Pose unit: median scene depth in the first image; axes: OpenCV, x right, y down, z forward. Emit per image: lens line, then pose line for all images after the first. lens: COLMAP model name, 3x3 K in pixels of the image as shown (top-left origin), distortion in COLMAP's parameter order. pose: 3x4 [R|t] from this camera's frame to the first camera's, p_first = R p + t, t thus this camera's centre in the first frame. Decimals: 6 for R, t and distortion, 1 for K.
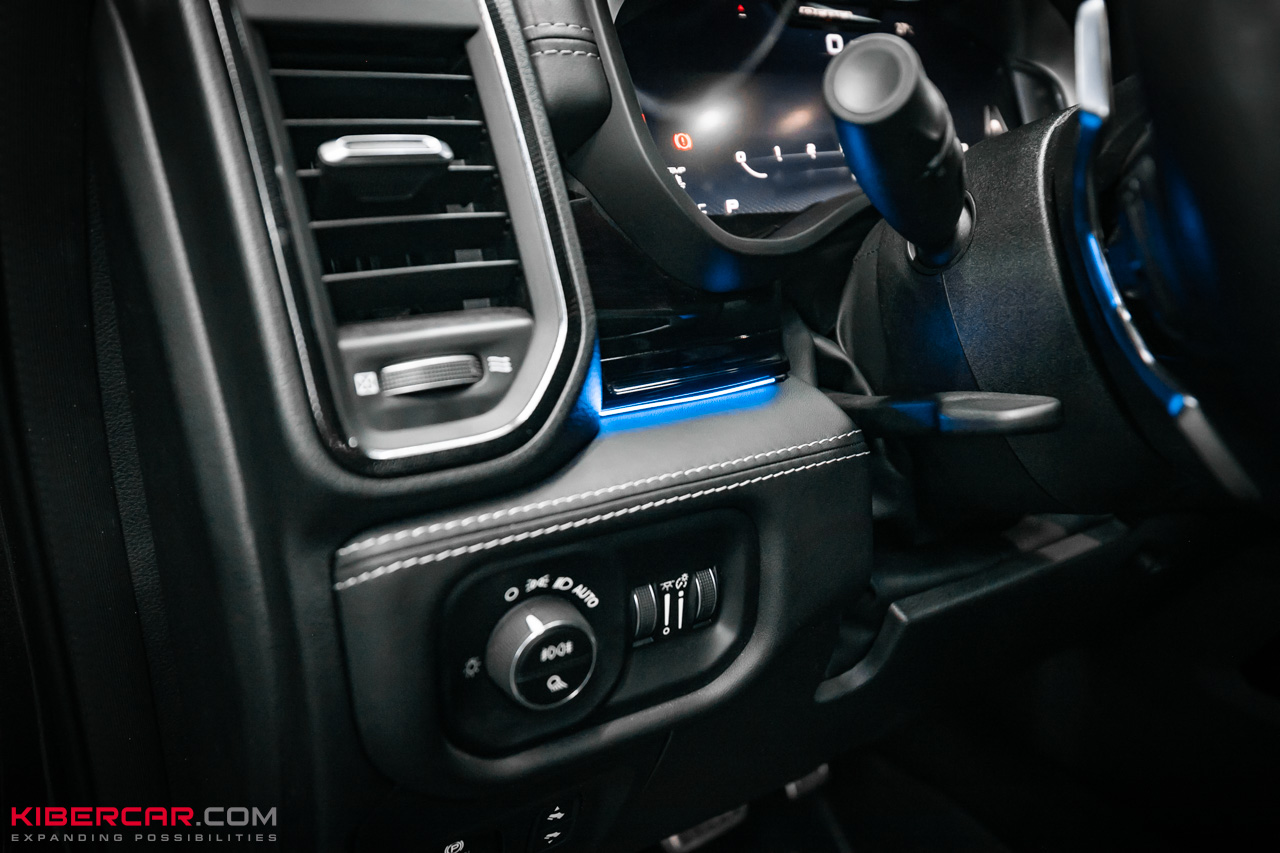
lens RADIAL K [[967.6, 0, 640.0], [0, 967.6, 426.5], [0, 0, 1]] dist [0.009165, 0.002926]
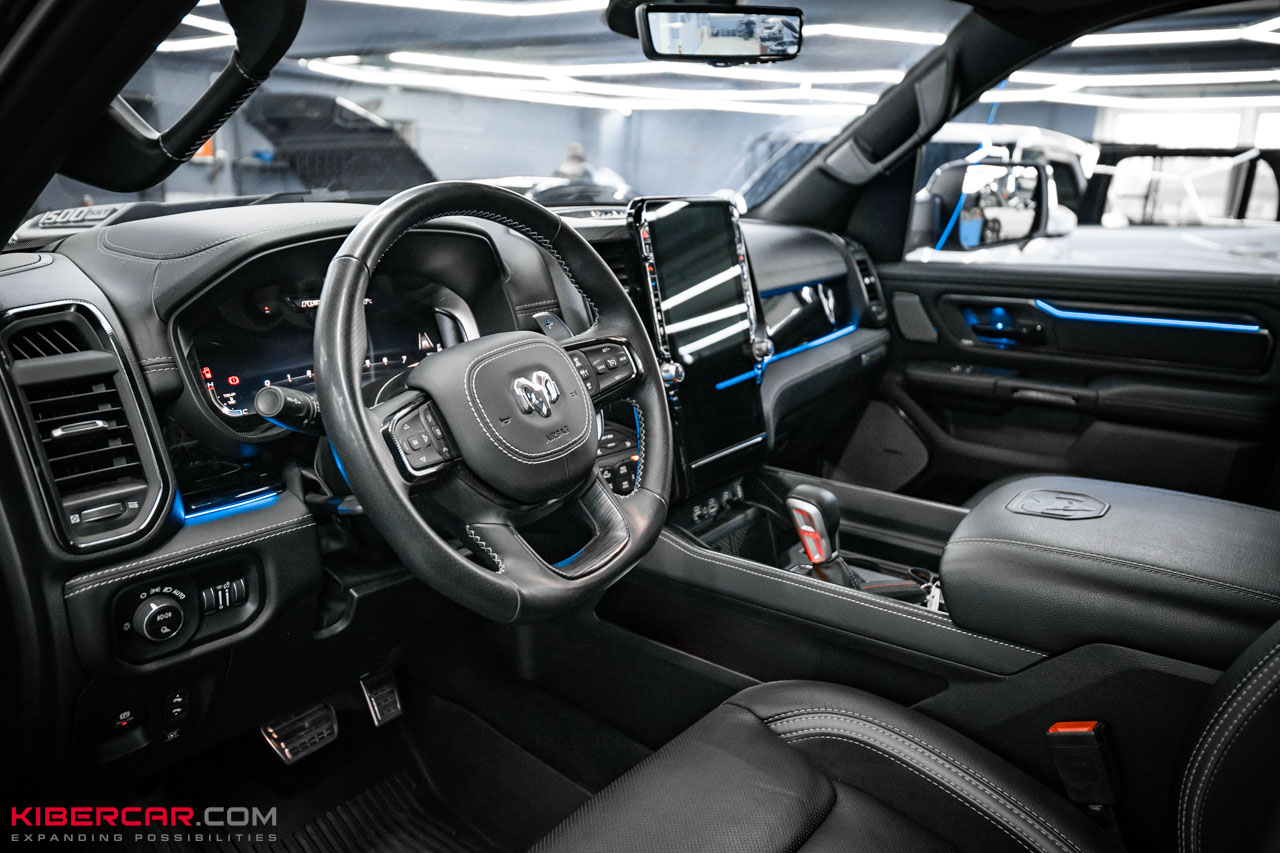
lens RADIAL K [[986.0, 0, 640.0], [0, 986.0, 426.5], [0, 0, 1]] dist [0.032407, -0.000963]
pose [[0.964233, -0.047337, 0.260796, 0.447777], [0.053296, 0.998453, -0.015819, -0.150766], [-0.259643, 0.029153, 0.965264, -1.796016]]
